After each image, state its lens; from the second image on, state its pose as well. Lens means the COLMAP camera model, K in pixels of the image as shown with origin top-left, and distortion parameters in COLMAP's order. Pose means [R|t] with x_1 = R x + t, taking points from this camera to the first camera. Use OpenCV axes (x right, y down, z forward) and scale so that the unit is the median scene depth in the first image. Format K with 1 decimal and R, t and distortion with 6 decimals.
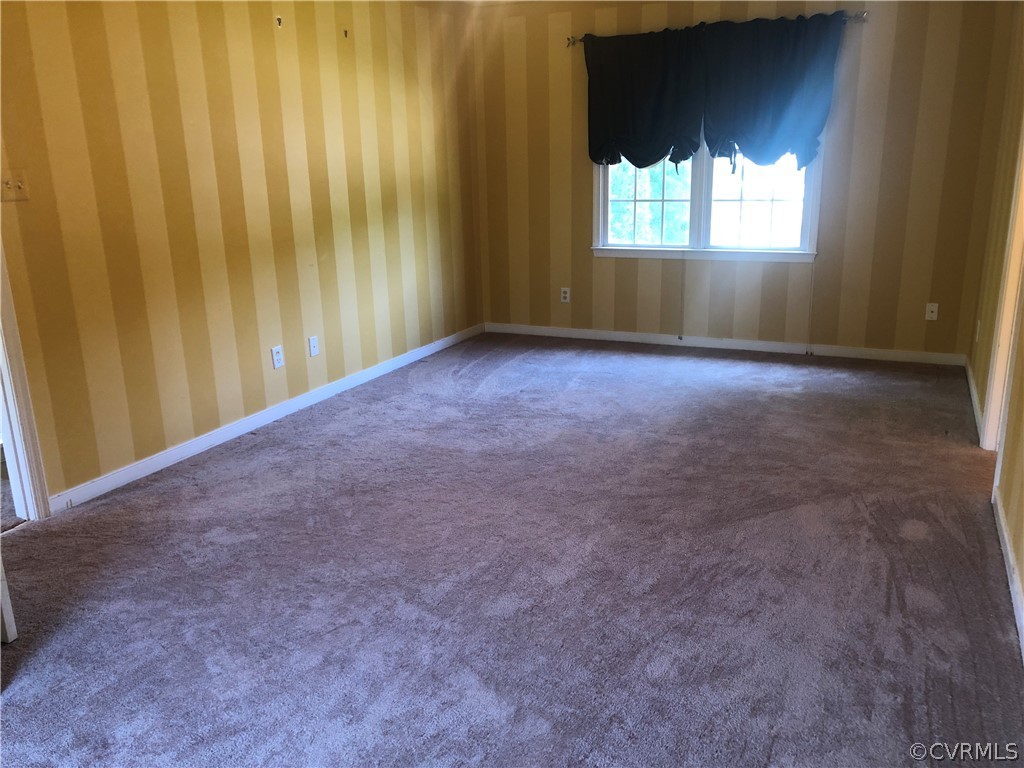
lens RADIAL K [[851.2, 0, 512.0], [0, 851.2, 384.0], [0, 0, 1]] dist [0.002838, 0.004110]
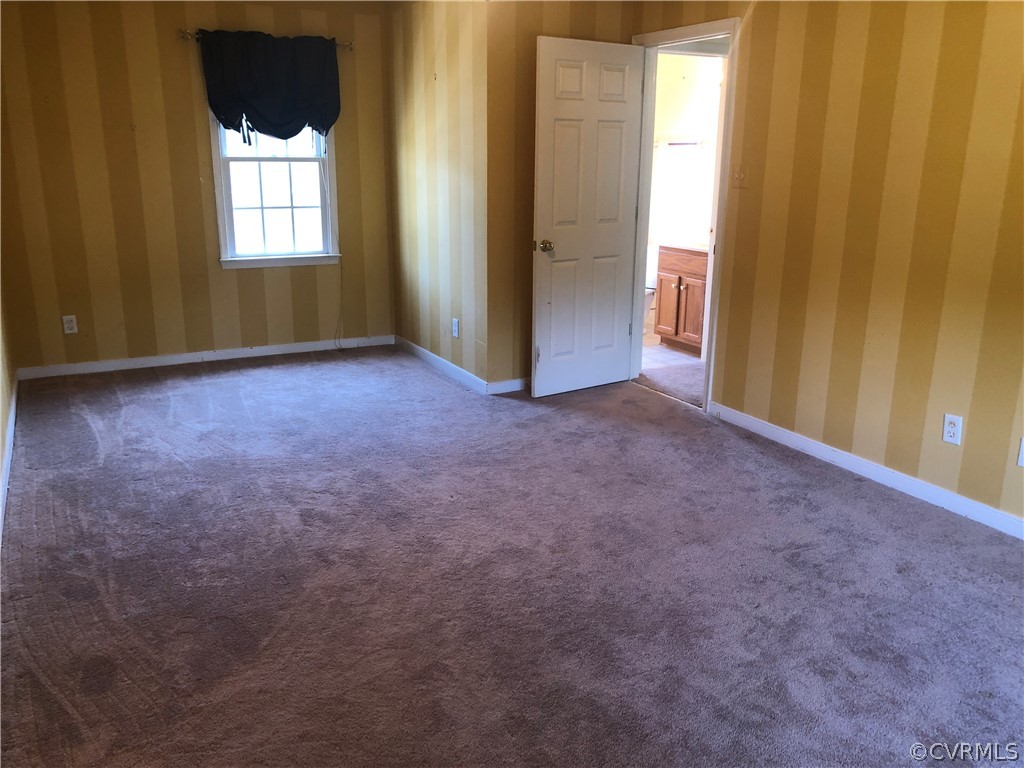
lens RADIAL K [[851.2, 0, 512.0], [0, 851.2, 384.0], [0, 0, 1]] dist [0.002838, 0.004110]
pose [[-0.602875, 0.231558, -0.763493, 0.571691], [-0.201030, 0.881992, 0.426236, -0.338106], [0.772093, 0.410453, -0.485181, 1.143345]]
